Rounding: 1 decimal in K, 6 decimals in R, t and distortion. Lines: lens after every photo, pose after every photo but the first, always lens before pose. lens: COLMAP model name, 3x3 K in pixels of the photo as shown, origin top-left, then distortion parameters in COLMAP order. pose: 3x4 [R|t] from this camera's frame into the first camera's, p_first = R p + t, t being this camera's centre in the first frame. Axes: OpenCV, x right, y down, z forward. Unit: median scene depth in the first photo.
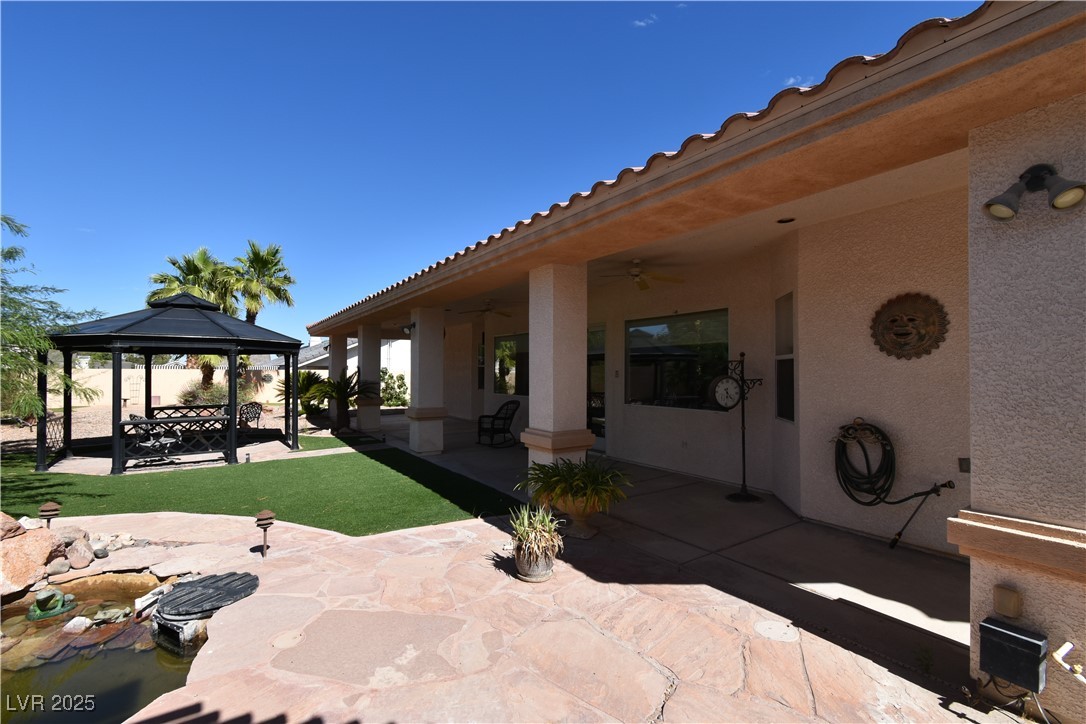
lens RADIAL K [[478.3, 0, 537.5], [0, 478.3, 364.4], [0, 0, 1]] dist [0.003493, -0.002173]
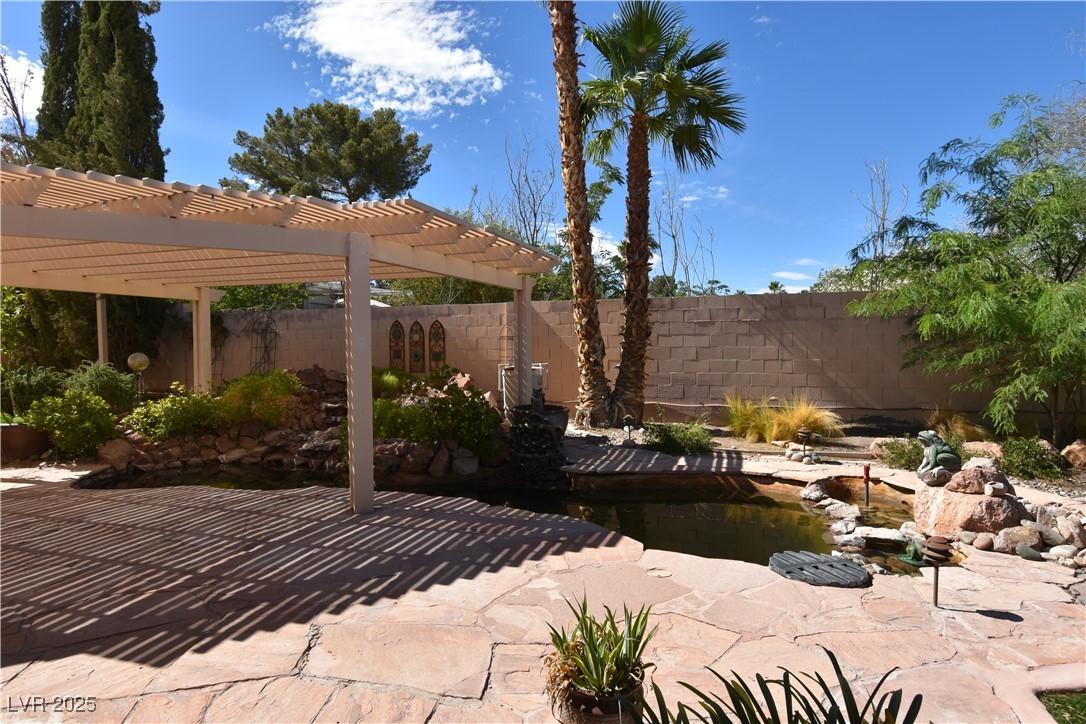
lens RADIAL K [[607.6, 0, 541.1], [0, 607.6, 361.4], [0, 0, 1]] dist [0.005381, 0.002553]
pose [[-0.791026, 0.019641, -0.611467, 0.255861], [0.014427, 0.999805, 0.013450, 0.027750], [0.611612, 0.001818, -0.791155, 0.892677]]
